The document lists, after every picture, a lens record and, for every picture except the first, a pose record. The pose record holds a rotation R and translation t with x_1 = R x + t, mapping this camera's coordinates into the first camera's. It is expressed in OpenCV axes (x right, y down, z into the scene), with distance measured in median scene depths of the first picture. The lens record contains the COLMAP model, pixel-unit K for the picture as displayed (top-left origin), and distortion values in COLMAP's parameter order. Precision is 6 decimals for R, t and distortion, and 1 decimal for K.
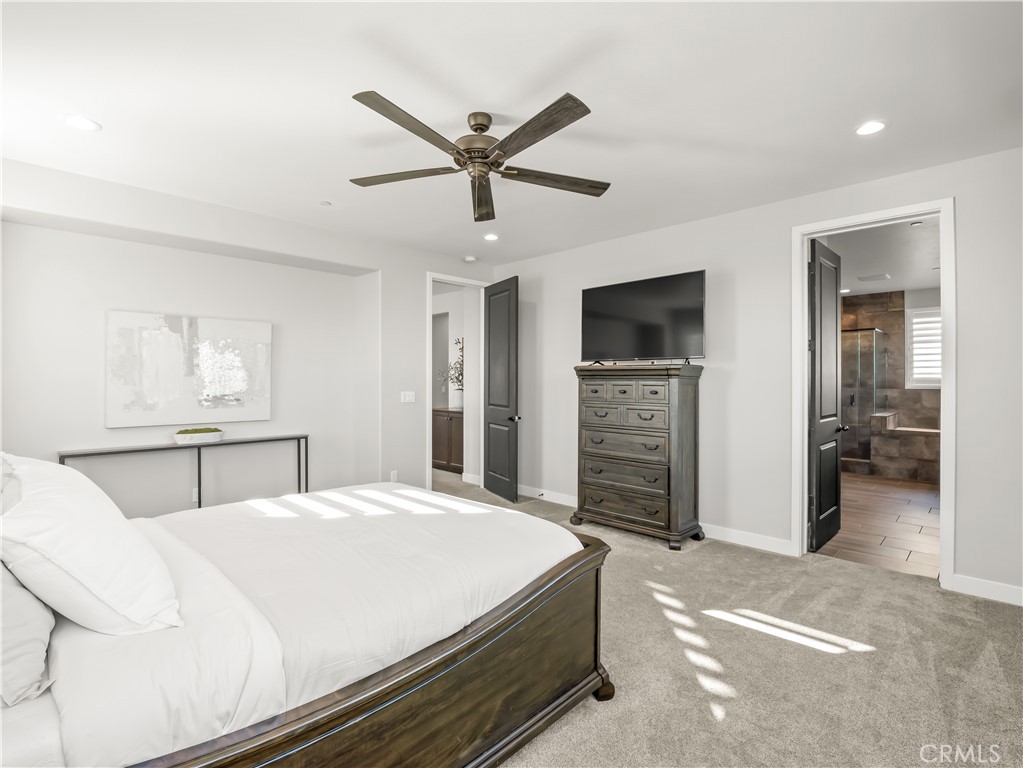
lens RADIAL K [[499.3, 0, 510.0], [0, 499.3, 388.3], [0, 0, 1]] dist [-0.028218, 0.007572]
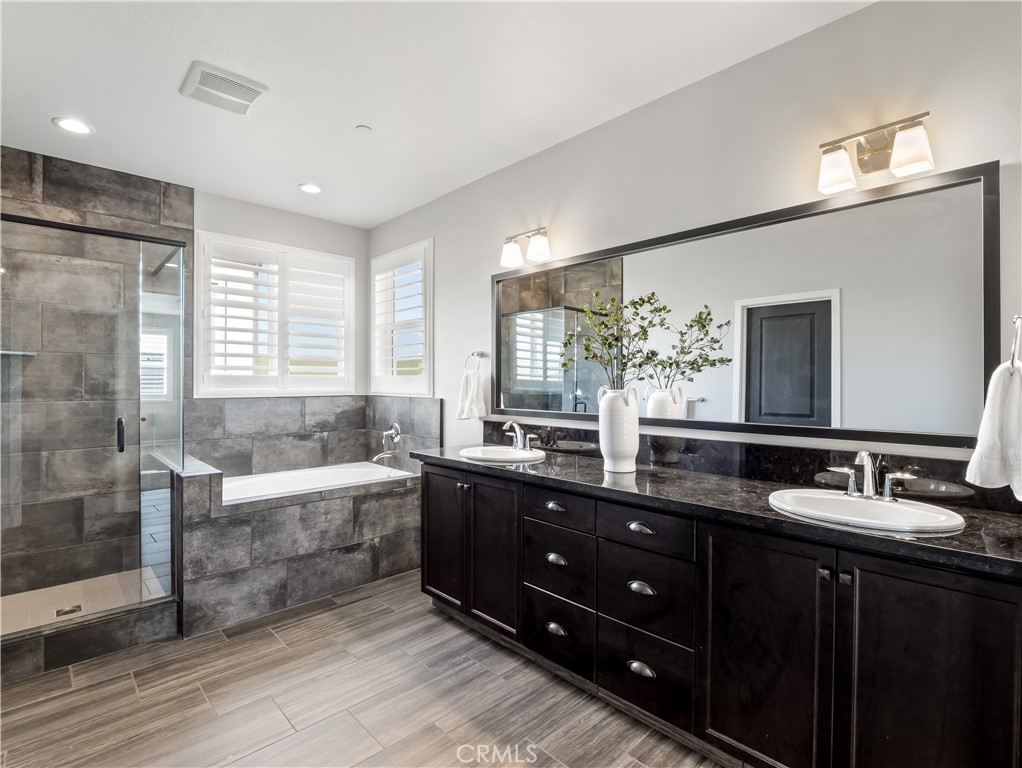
lens RADIAL K [[498.8, 0, 509.5], [0, 498.8, 388.3], [0, 0, 1]] dist [-0.028218, 0.007572]
pose [[0.066319, -0.005886, 0.997781, 0.388751], [0.018245, 0.999823, 0.004685, -0.006113], [-0.997632, 0.017894, 0.066414, 0.738642]]
